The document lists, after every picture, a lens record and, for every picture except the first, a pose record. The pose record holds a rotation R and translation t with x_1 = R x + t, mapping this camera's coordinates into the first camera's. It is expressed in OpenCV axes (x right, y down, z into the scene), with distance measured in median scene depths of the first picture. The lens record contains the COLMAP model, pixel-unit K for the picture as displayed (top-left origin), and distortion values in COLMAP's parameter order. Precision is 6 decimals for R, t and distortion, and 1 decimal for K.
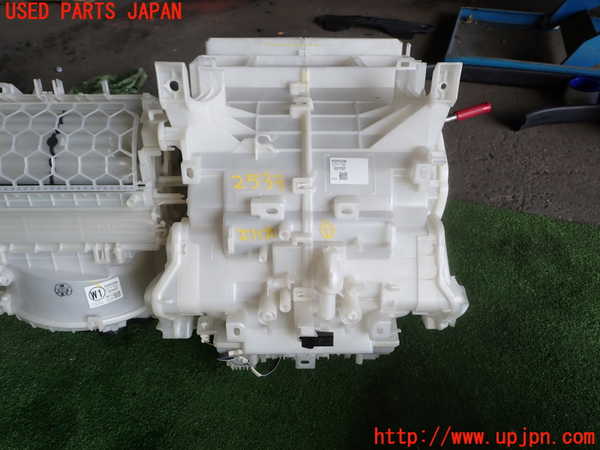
lens RADIAL K [[489.2, 0, 300.0], [0, 489.2, 223.8], [0, 0, 1]] dist [0.008183, -0.008672]
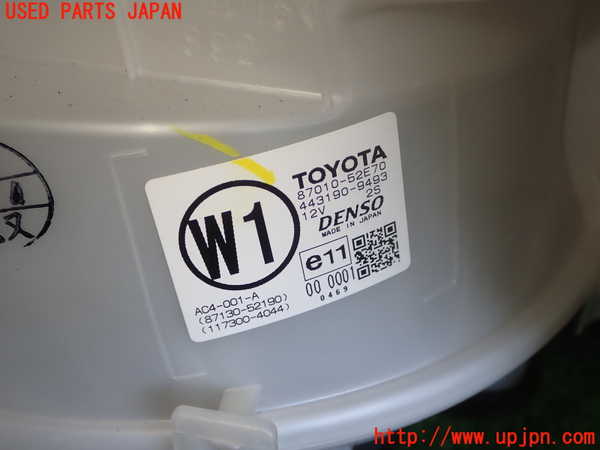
lens RADIAL K [[768.3, 0, 300.9], [0, 768.3, 224.9], [0, 0, 1]] dist [-0.039624, 0.000000]
pose [[0.967623, 0.039709, -0.249258, -0.362665], [-0.012357, 0.993816, 0.110353, 0.122088], [0.252099, -0.103700, 0.962129, 0.843885]]
